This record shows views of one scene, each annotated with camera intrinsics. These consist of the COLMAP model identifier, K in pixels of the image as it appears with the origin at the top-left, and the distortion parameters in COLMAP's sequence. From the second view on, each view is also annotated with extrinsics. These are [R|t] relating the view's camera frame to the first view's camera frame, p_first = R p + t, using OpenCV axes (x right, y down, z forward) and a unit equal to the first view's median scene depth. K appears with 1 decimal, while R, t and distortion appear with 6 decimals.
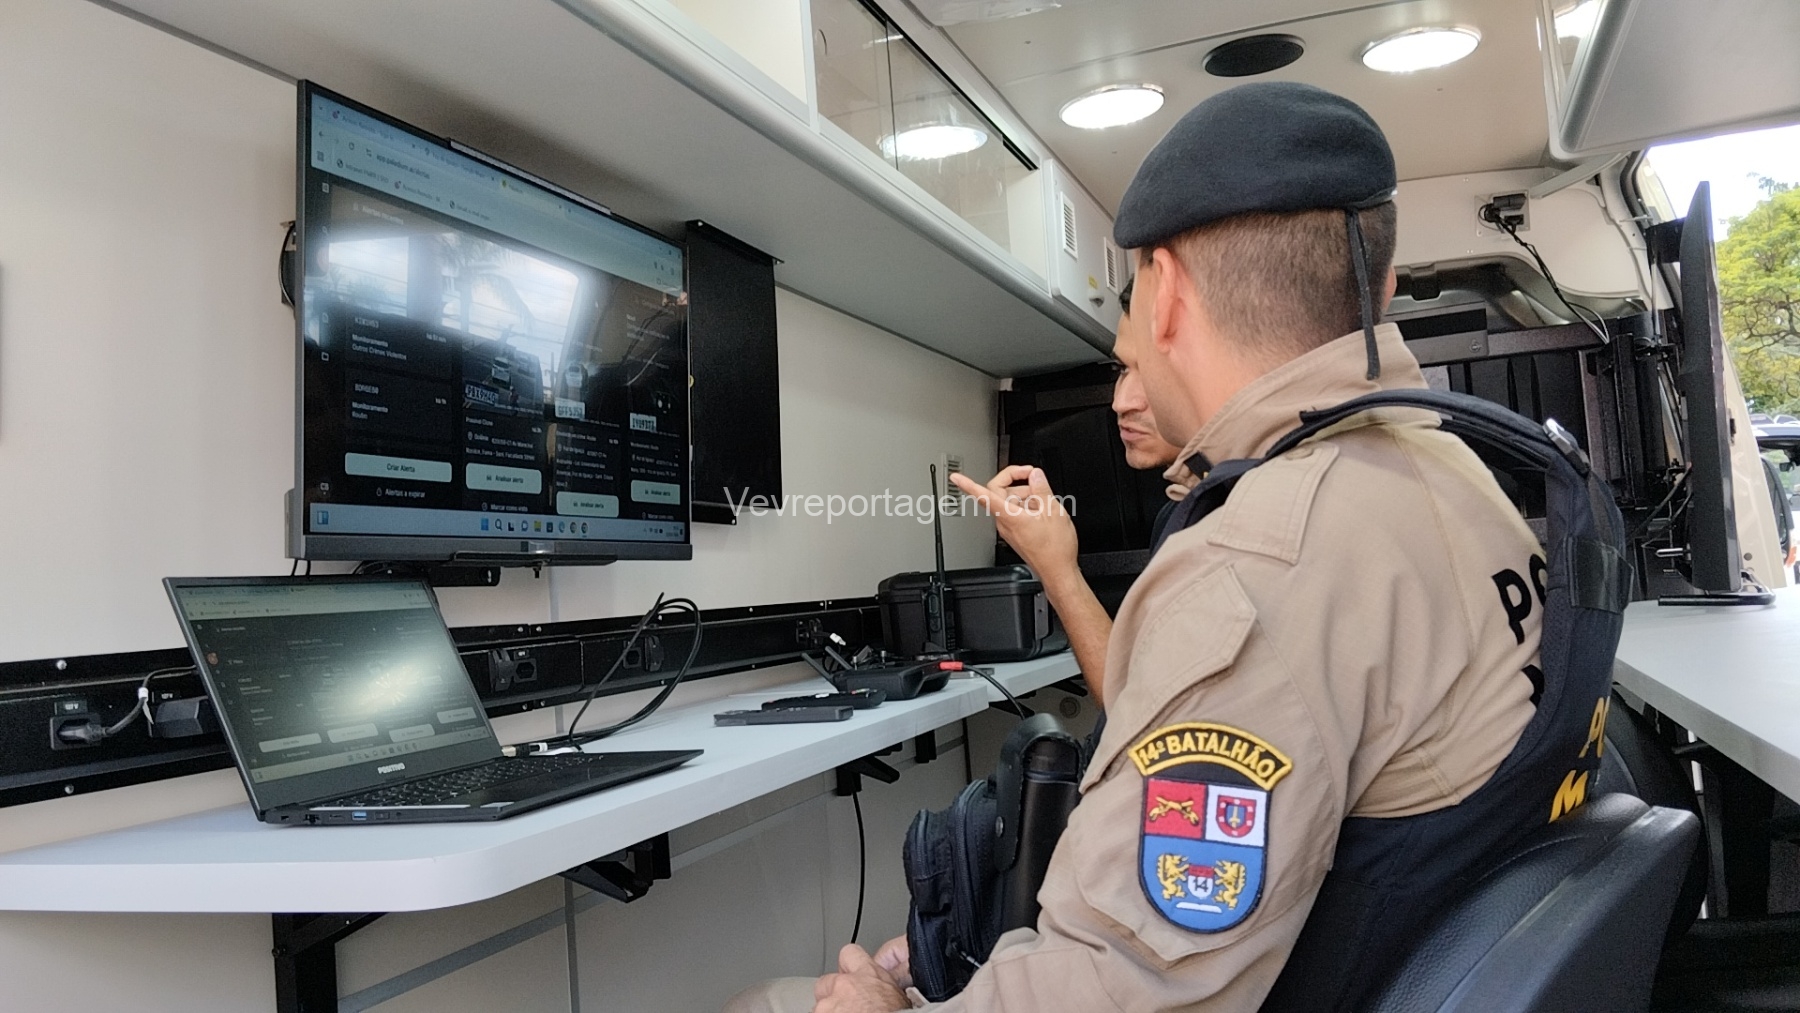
lens RADIAL K [[1459.9, 0, 878.4], [0, 1459.9, 514.0], [0, 0, 1]] dist [0.107048, -0.177375]
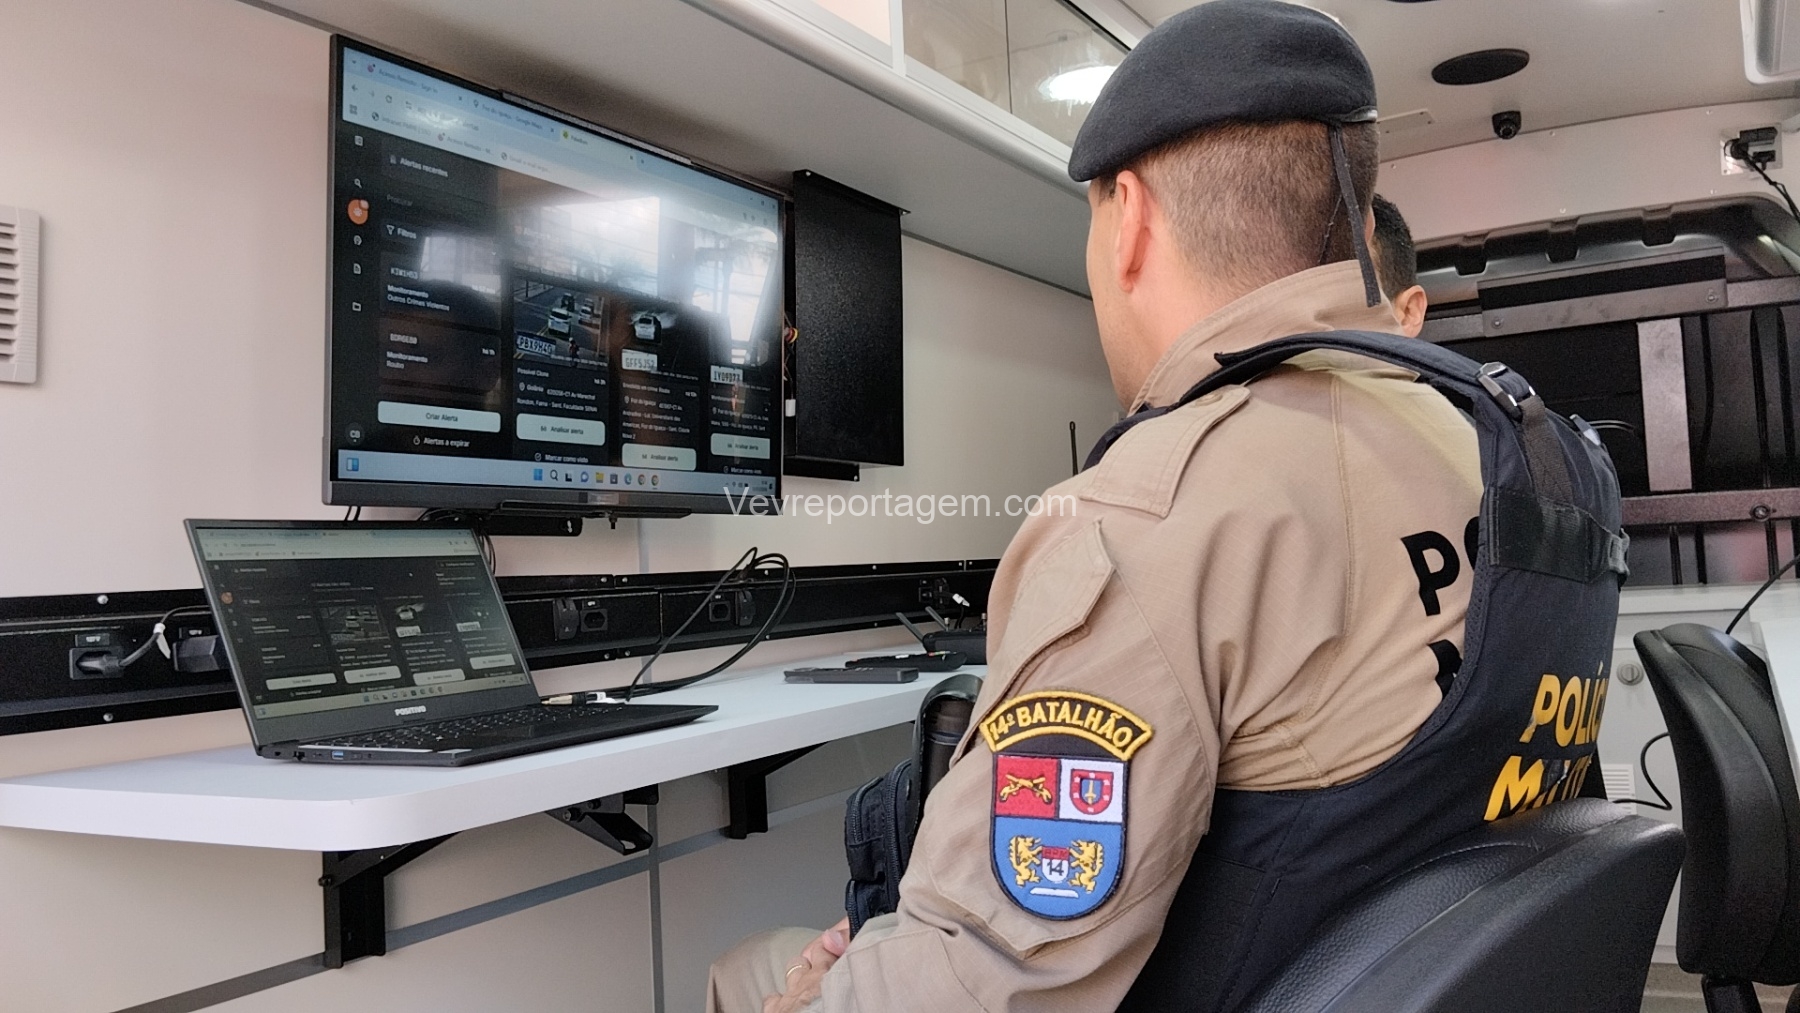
lens RADIAL K [[1461.6, 0, 901.1], [0, 1461.6, 521.4], [0, 0, 1]] dist [0.091903, -0.181626]
pose [[0.985814, 0.016375, -0.167042, 0.160567], [-0.011385, 0.999461, 0.030788, 0.005766], [0.167456, -0.028449, 0.985469, 0.050050]]
